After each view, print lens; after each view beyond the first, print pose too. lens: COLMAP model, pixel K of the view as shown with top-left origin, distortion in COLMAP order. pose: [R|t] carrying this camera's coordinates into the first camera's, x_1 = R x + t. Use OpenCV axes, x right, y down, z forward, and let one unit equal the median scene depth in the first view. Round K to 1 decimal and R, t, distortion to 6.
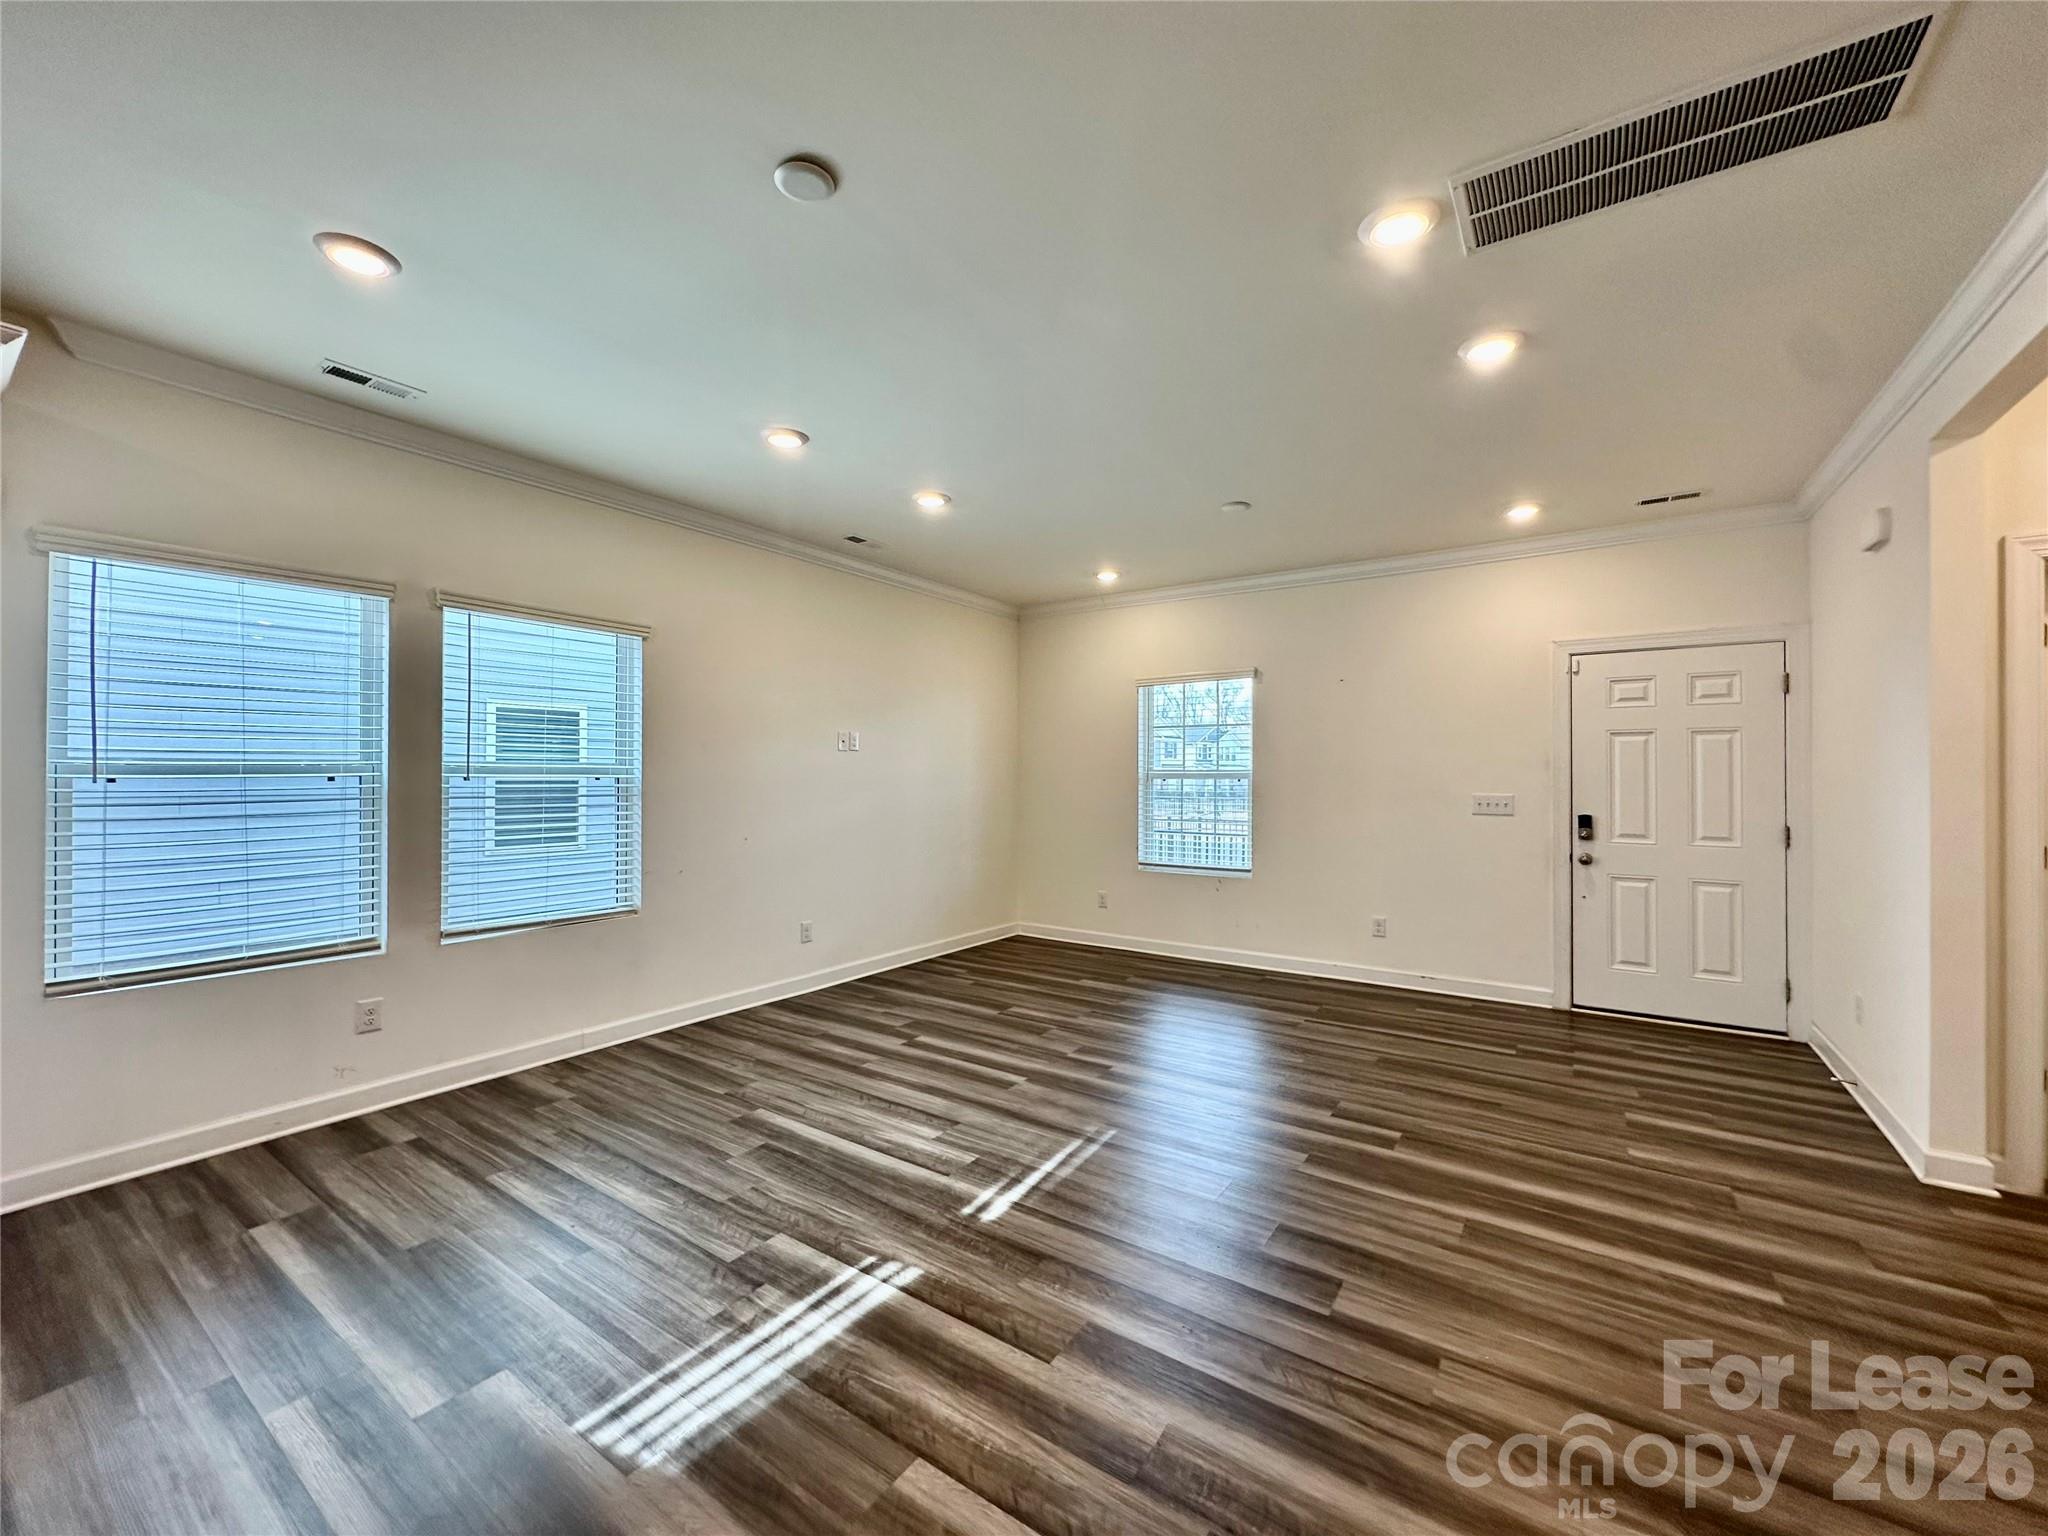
lens RADIAL K [[815.9, 0, 1018.3], [0, 815.9, 770.0], [0, 0, 1]] dist [-0.001672, -0.000144]
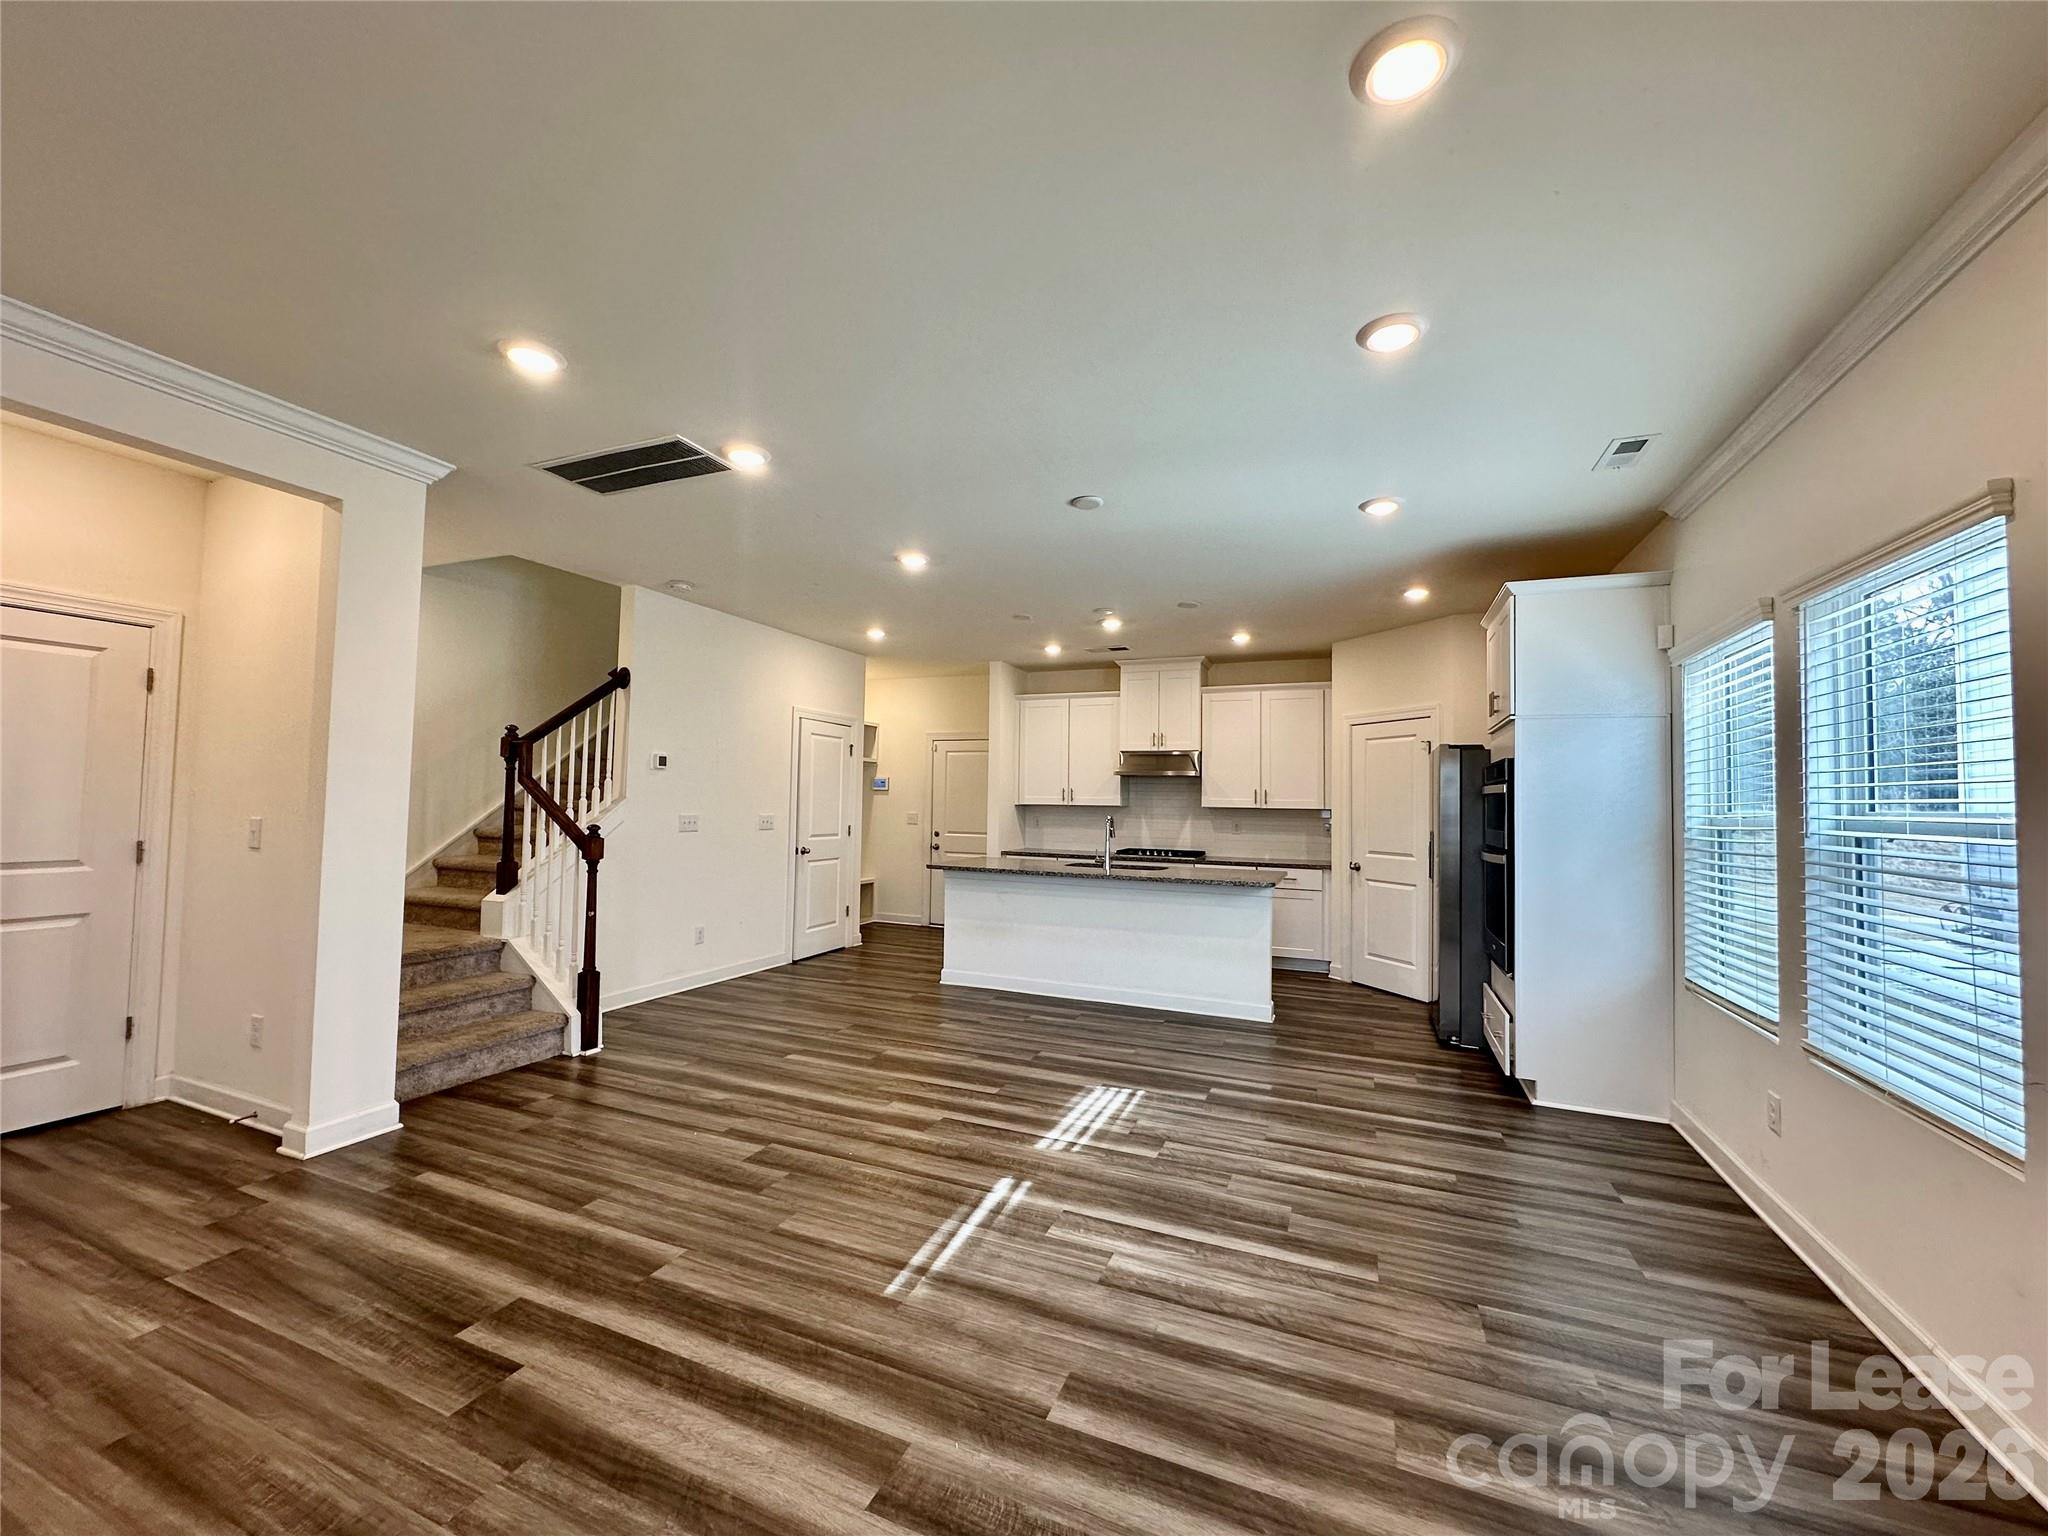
lens RADIAL K [[815.9, 0, 1018.3], [0, 815.9, 770.0], [0, 0, 1]] dist [-0.001672, -0.000144]
pose [[-0.978889, -0.029999, -0.202181, 0.197236], [-0.020634, 0.998621, -0.048269, 0.005573], [0.203350, -0.043078, -0.978158, 2.090929]]
